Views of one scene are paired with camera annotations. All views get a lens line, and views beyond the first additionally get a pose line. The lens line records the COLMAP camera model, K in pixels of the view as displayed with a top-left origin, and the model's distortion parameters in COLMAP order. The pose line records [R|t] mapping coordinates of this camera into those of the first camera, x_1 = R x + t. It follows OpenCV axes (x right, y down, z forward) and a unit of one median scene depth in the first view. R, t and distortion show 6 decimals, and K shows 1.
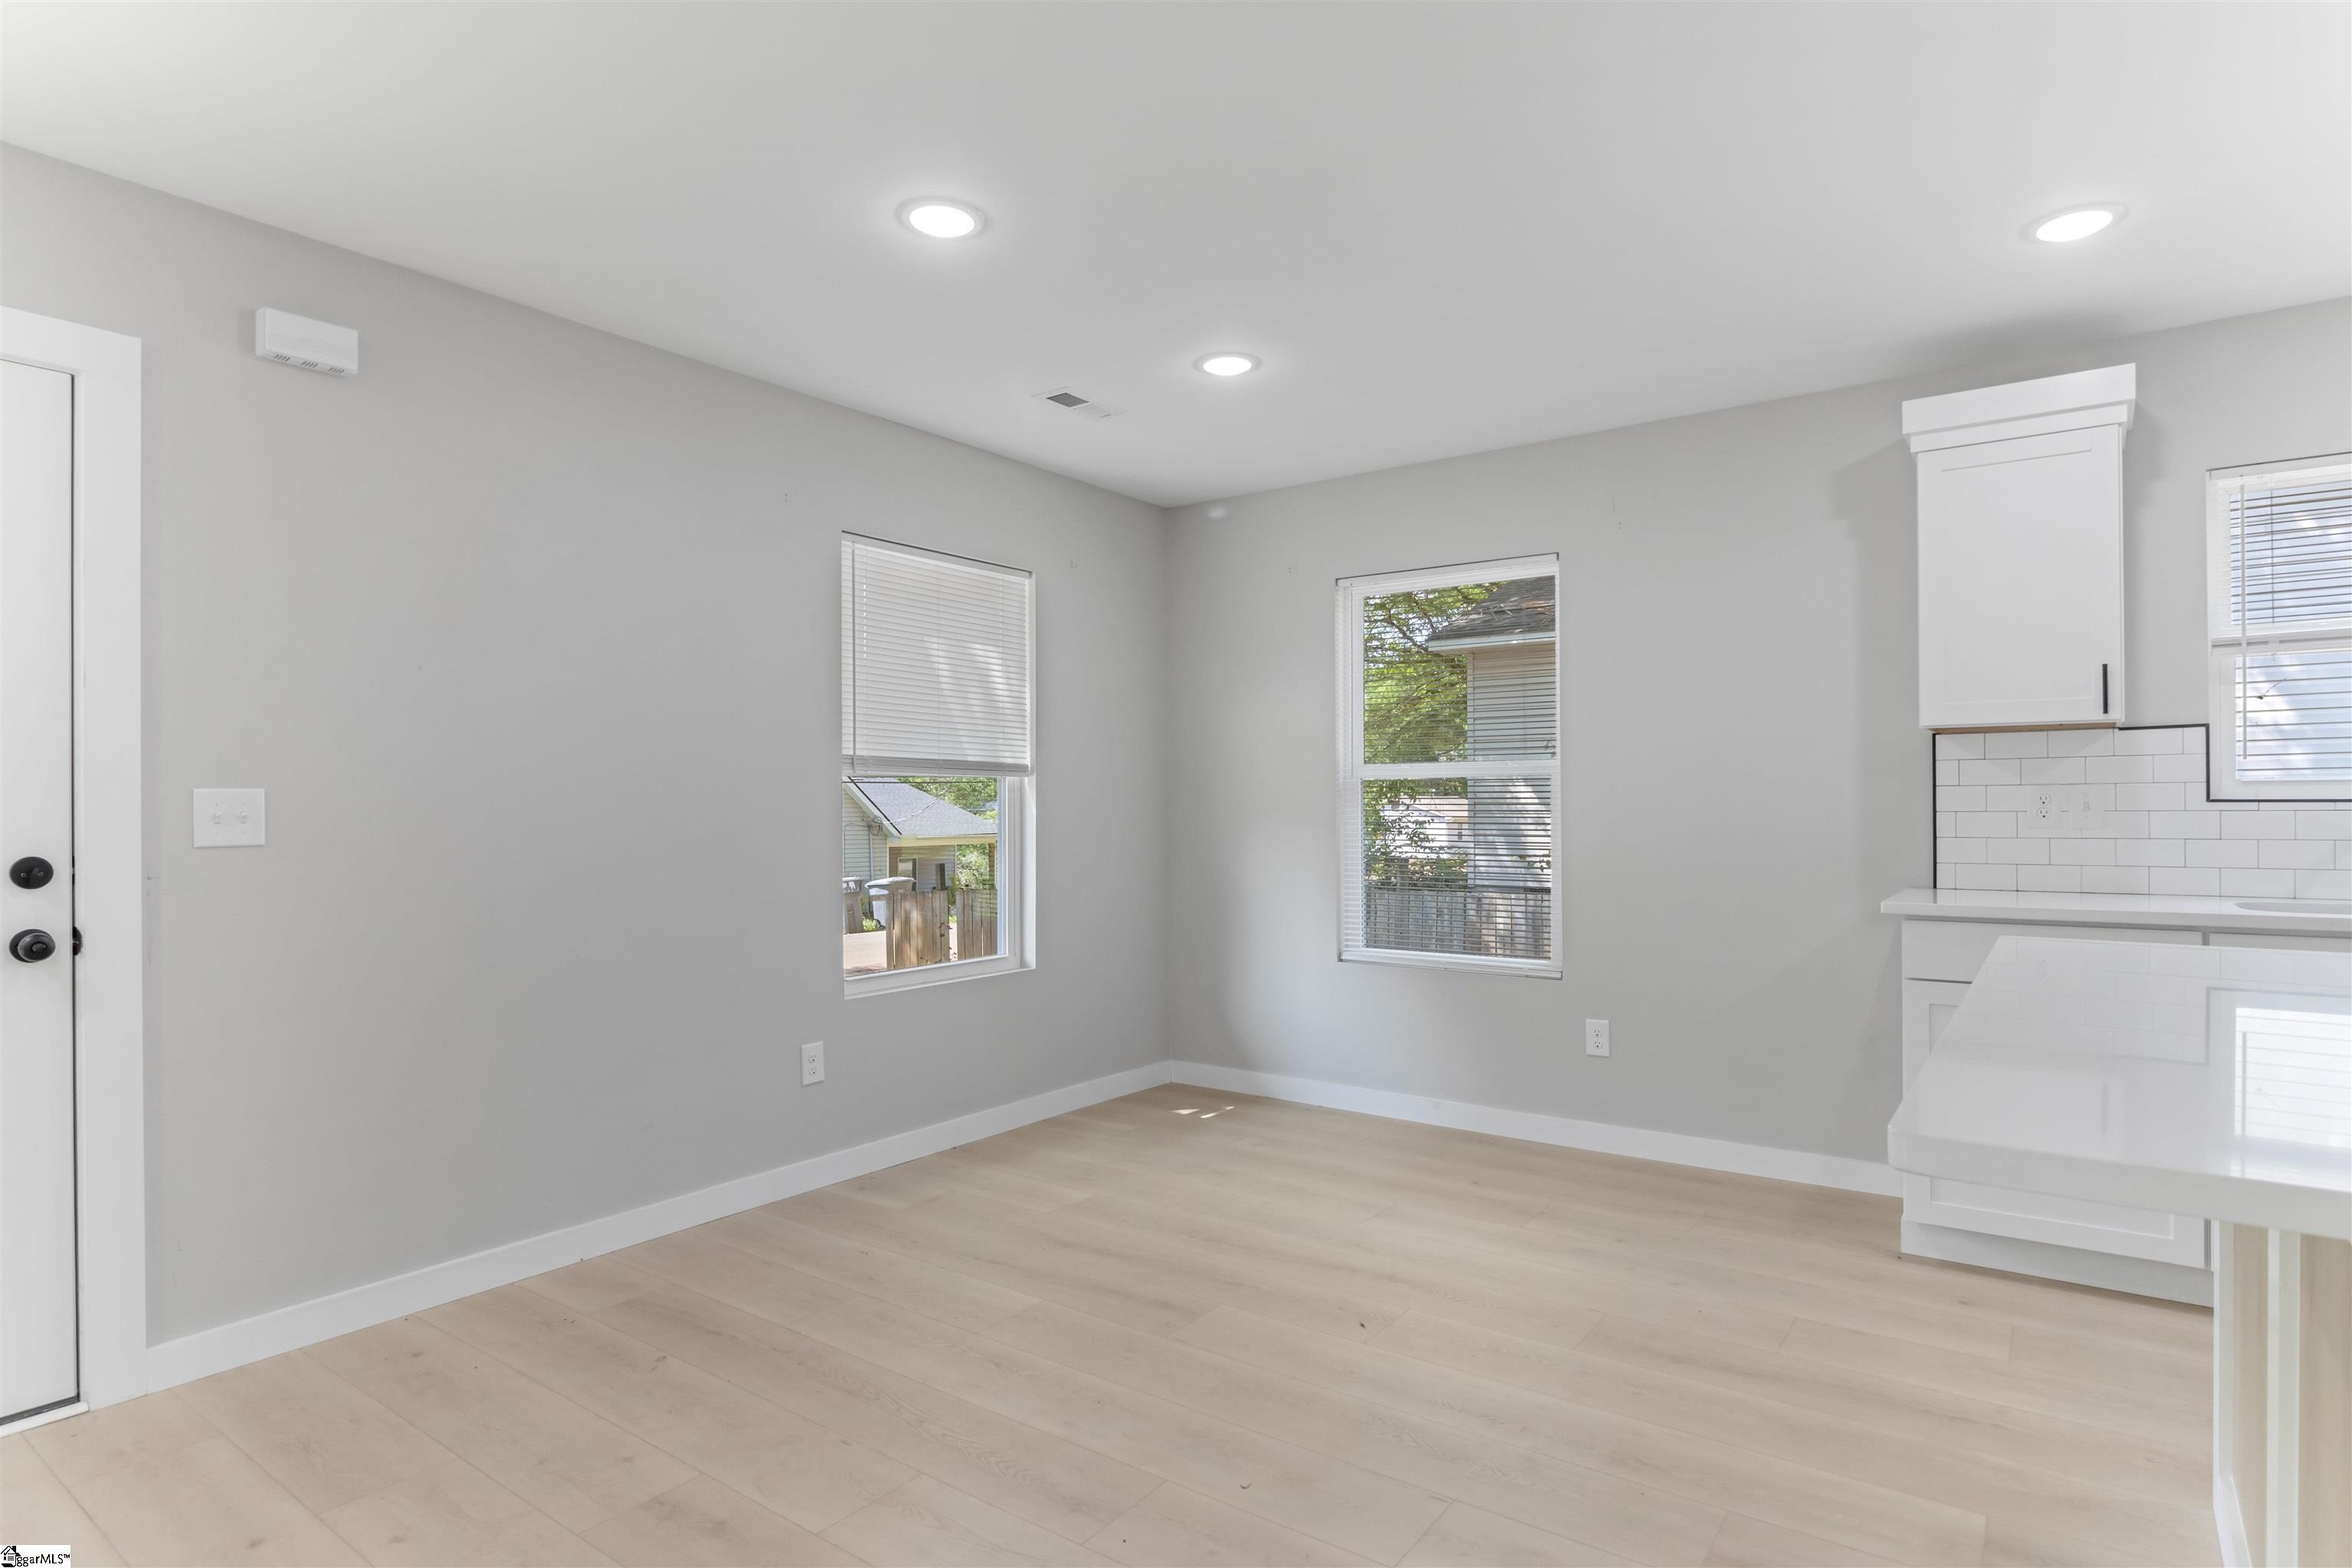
lens RADIAL K [[1235.4, 0, 1192.3], [0, 1235.4, 804.5], [0, 0, 1]] dist [-0.005648, -0.000587]
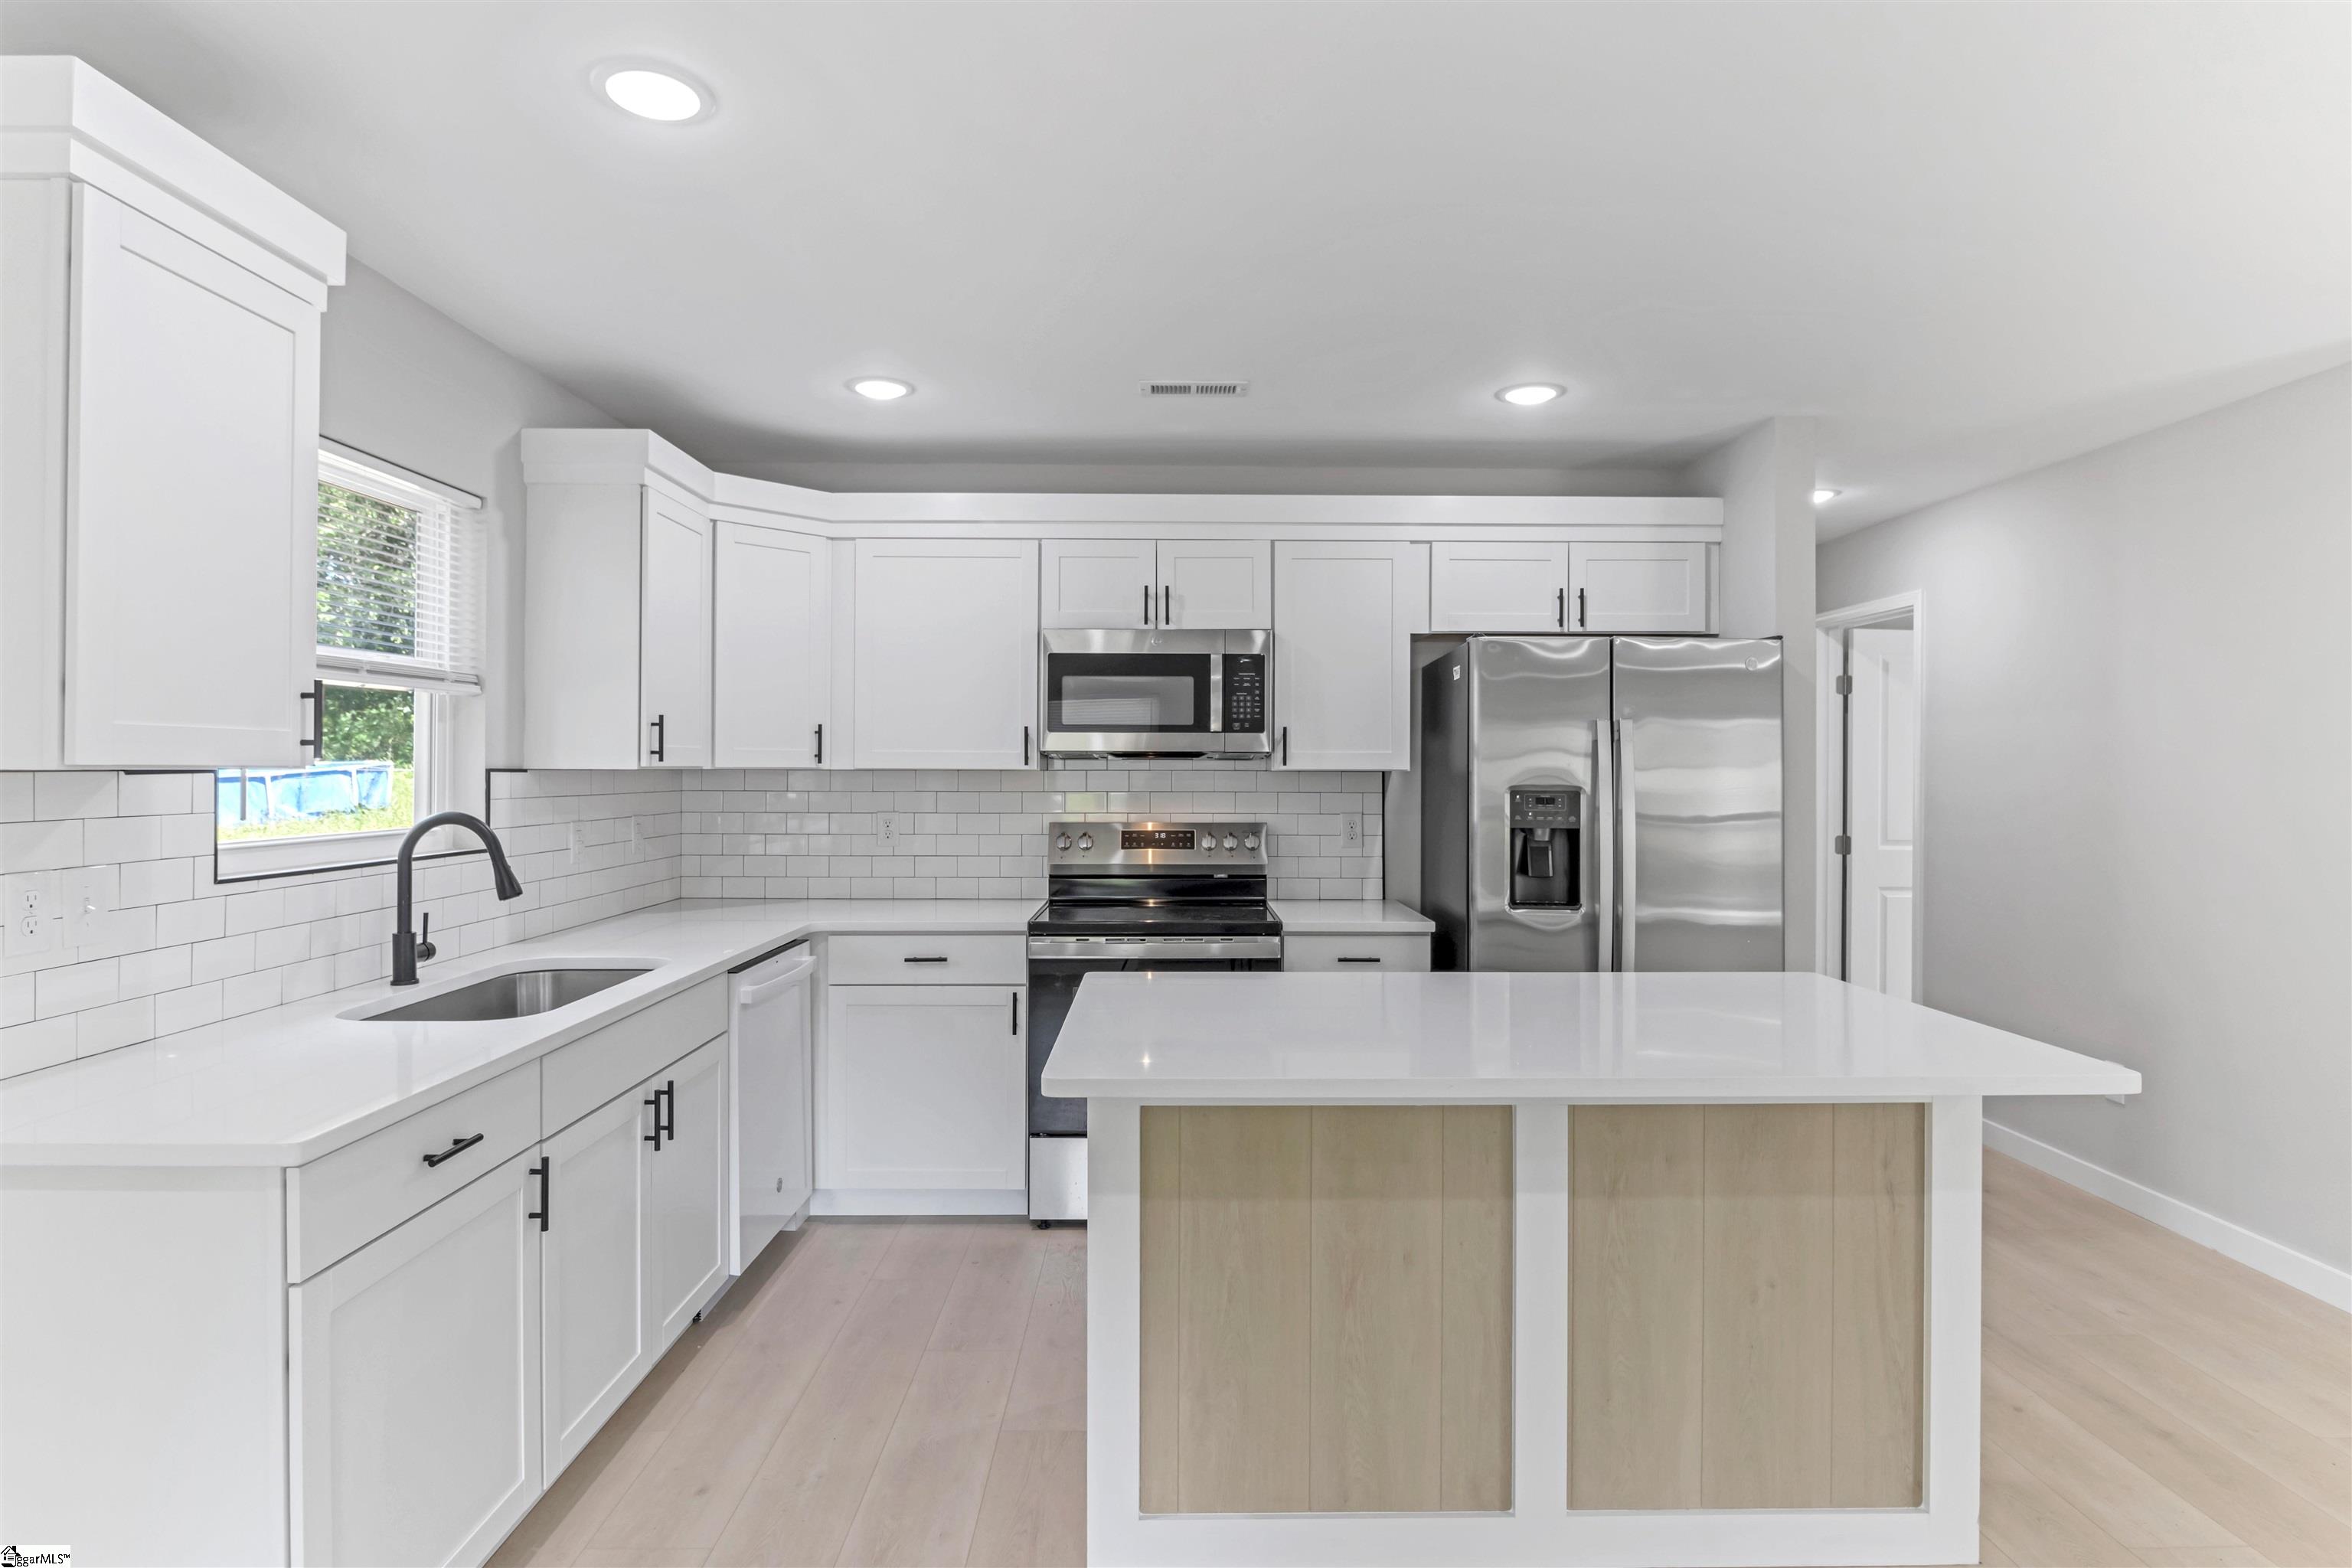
lens RADIAL K [[1237.5, 0, 1181.4], [0, 1237.5, 773.9], [0, 0, 1]] dist [-0.006922, -0.000763]
pose [[-0.594496, -0.000726, 0.804098, -0.027063], [-0.001103, 0.999999, 0.000088, -0.053991], [-0.804098, -0.000835, -0.594496, 0.830991]]
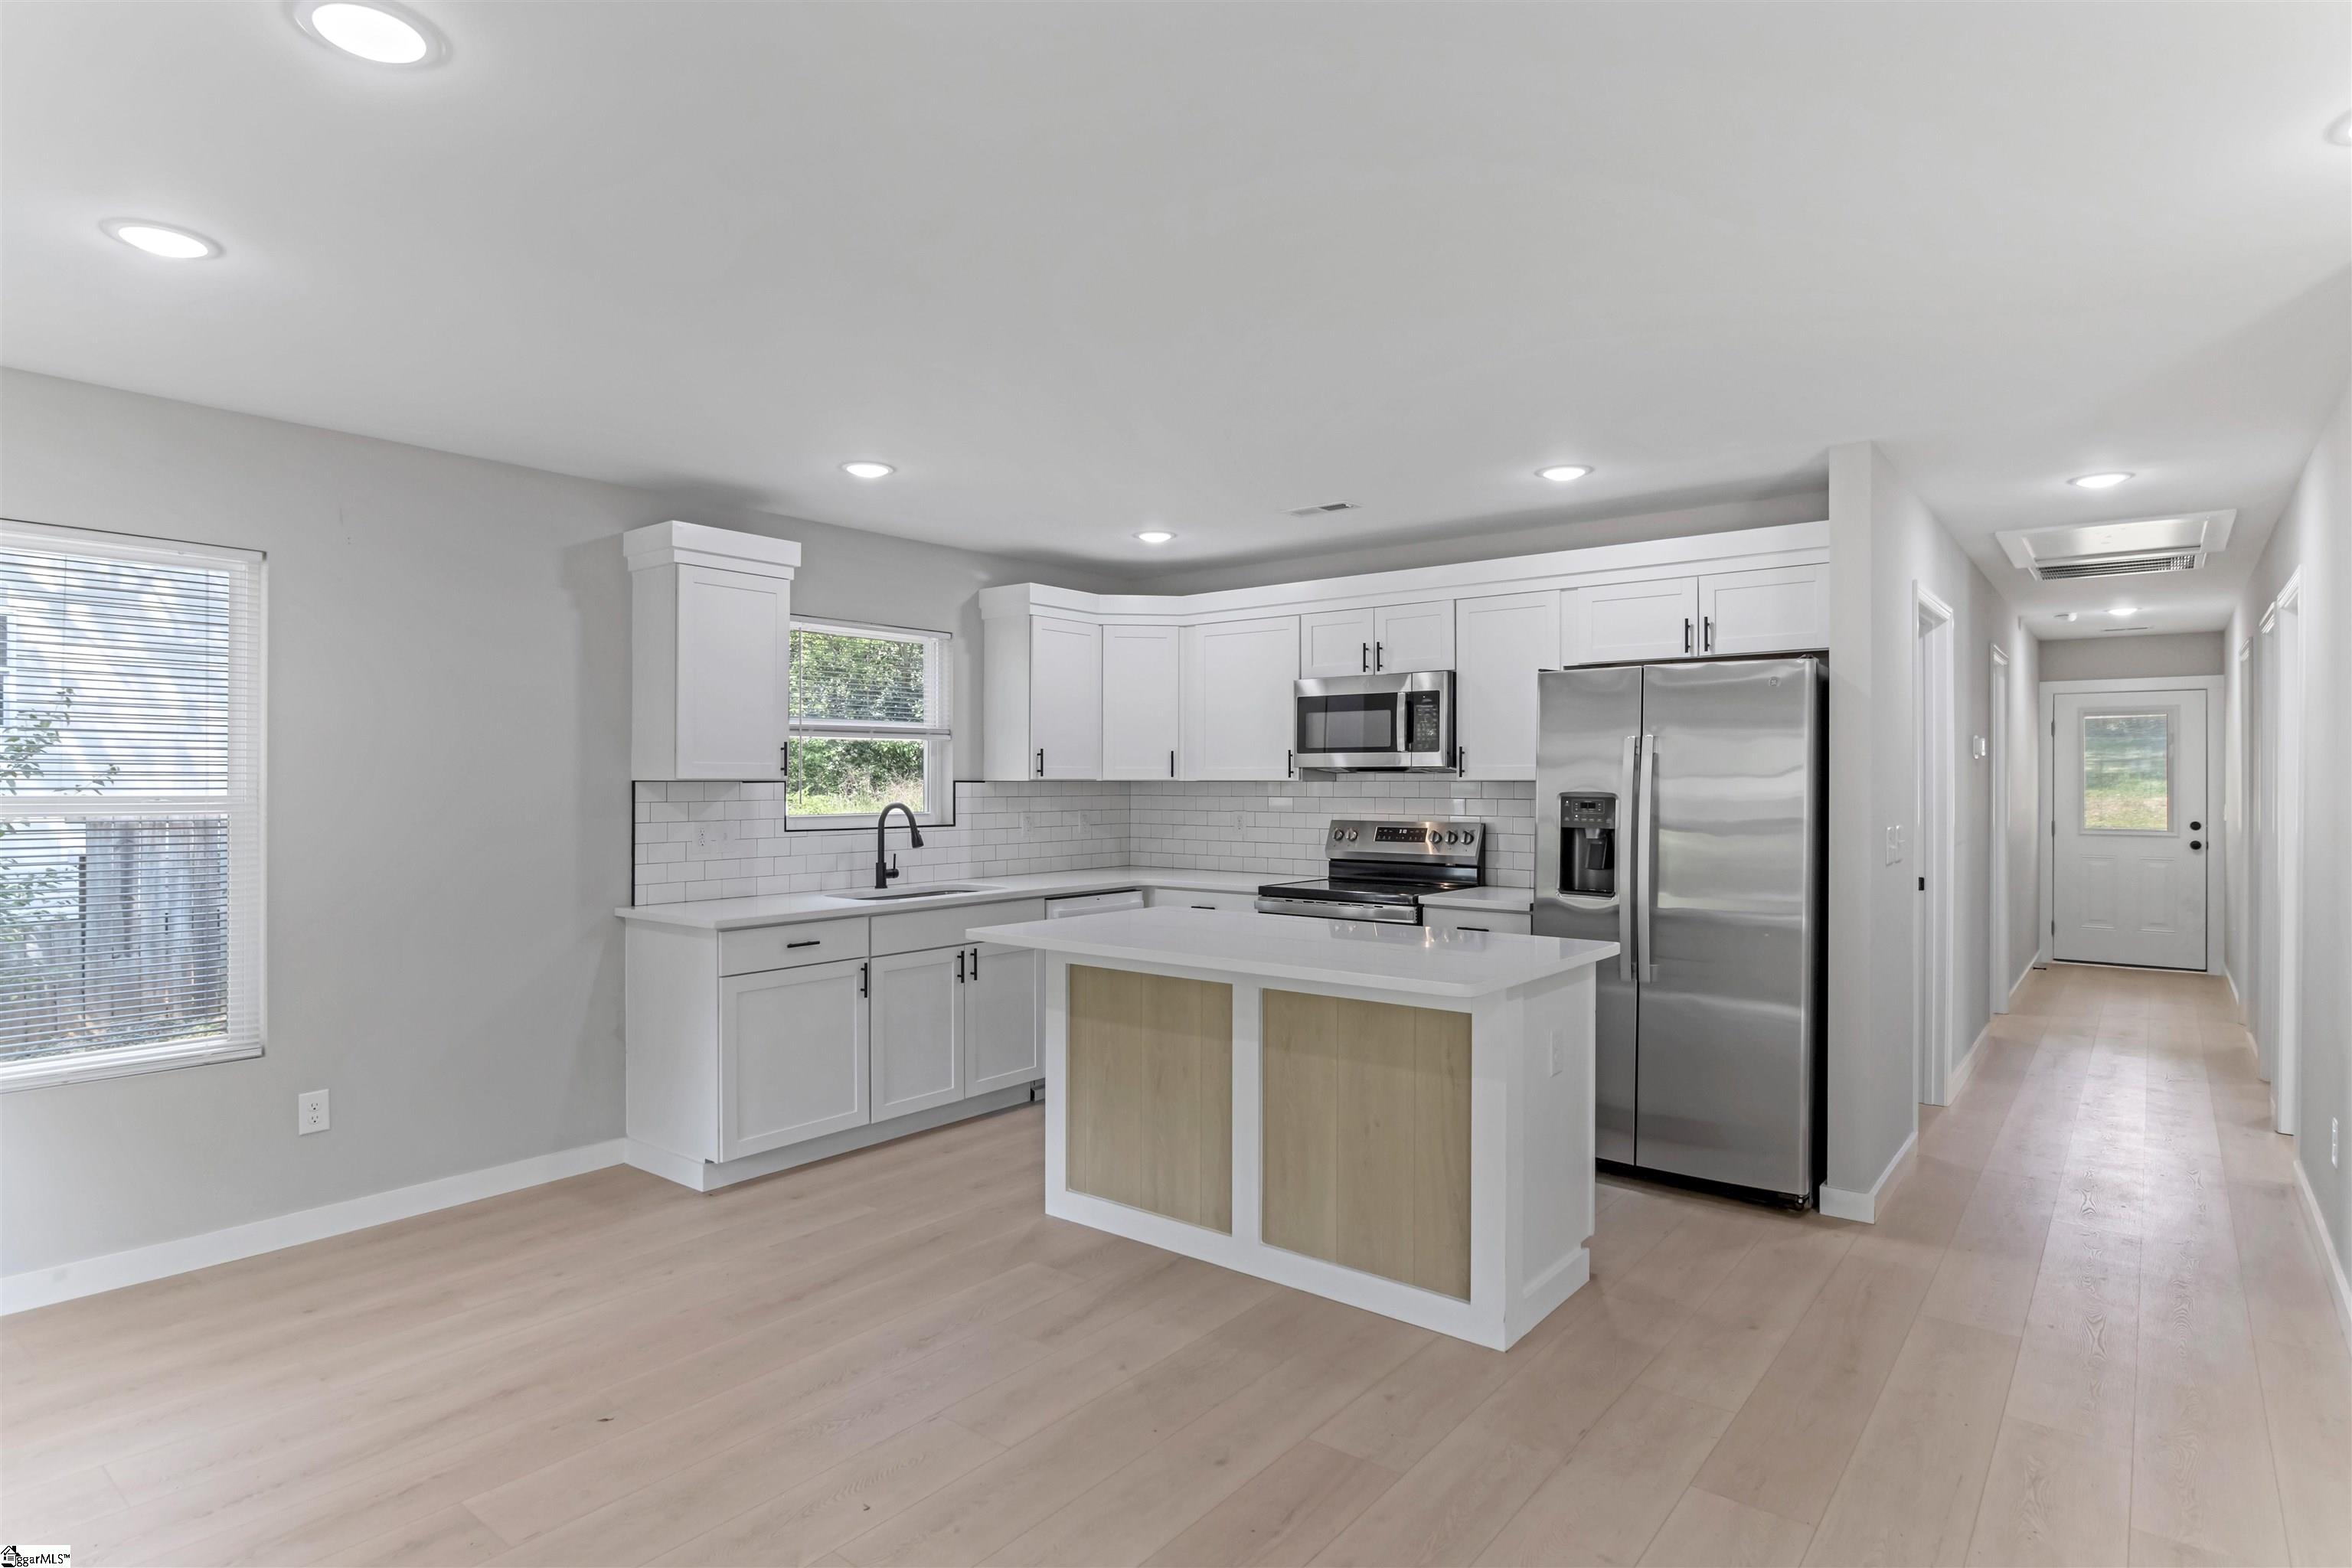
lens RADIAL K [[1246.7, 0, 1176.0], [0, 1246.7, 784.0], [0, 0, 1]] dist [0.000745, -0.000186]
pose [[0.051730, 0.002078, 0.998659, -0.587876], [-0.002128, 0.999996, -0.001971, -0.050357], [-0.998659, -0.002023, 0.051734, 0.372528]]
